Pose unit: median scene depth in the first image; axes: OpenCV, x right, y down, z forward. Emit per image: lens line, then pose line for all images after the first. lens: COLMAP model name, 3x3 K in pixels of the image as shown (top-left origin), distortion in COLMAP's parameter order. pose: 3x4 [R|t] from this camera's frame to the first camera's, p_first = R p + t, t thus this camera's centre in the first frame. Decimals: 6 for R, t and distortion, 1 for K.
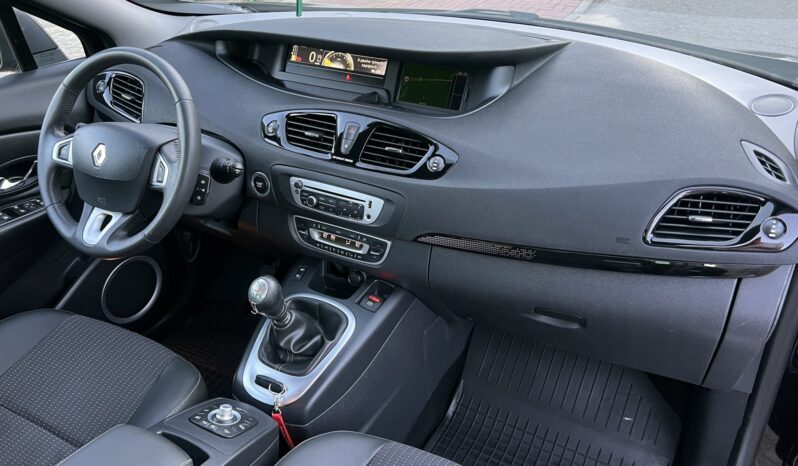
lens RADIAL K [[623.0, 0, 394.5], [0, 623.0, 236.6], [0, 0, 1]] dist [0.054423, -0.057175]
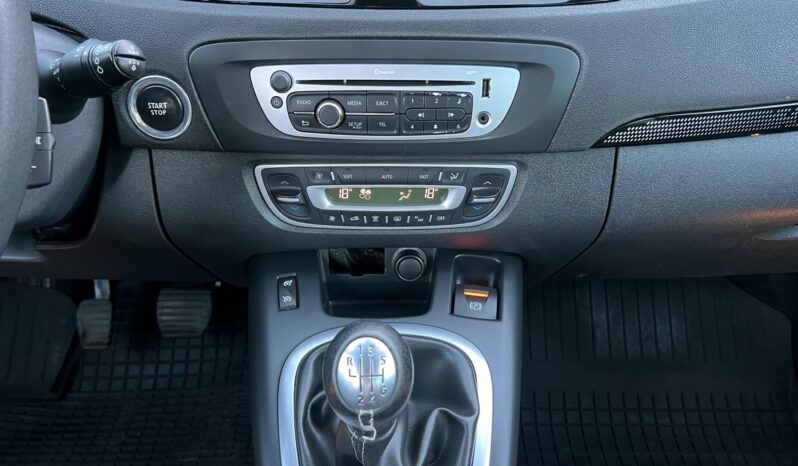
lens RADIAL K [[630.5, 0, 395.9], [0, 630.5, 235.6], [0, 0, 1]] dist [0.095719, -0.133702]
pose [[0.867226, -0.271655, 0.417281, -0.276856], [0.238231, 0.962285, 0.131349, -0.023655], [-0.437225, -0.014500, 0.899235, 0.578439]]
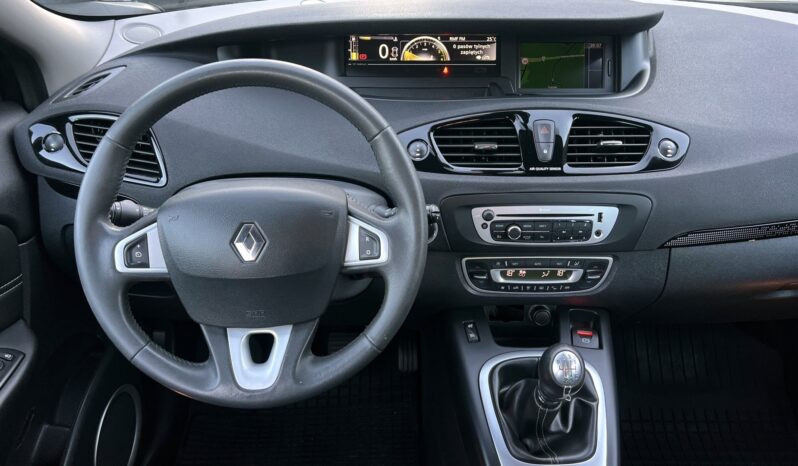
lens RADIAL K [[623.0, 0, 394.5], [0, 623.0, 236.6], [0, 0, 1]] dist [0.054423, -0.057175]
pose [[0.868604, -0.242099, 0.432337, -0.556853], [0.242539, 0.968576, 0.055098, -0.122626], [-0.432090, 0.057000, 0.900027, 0.370242]]
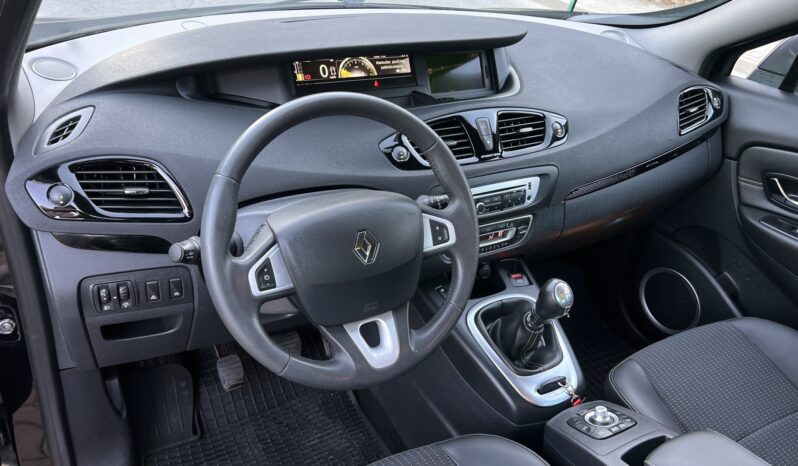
lens RADIAL K [[630.5, 0, 395.9], [0, 630.5, 235.6], [0, 0, 1]] dist [0.095719, -0.133702]
pose [[0.524638, -0.383472, 0.760068, -0.912418], [0.362942, 0.908354, 0.207765, -0.254586], [-0.770083, 0.166859, 0.615736, 0.485610]]
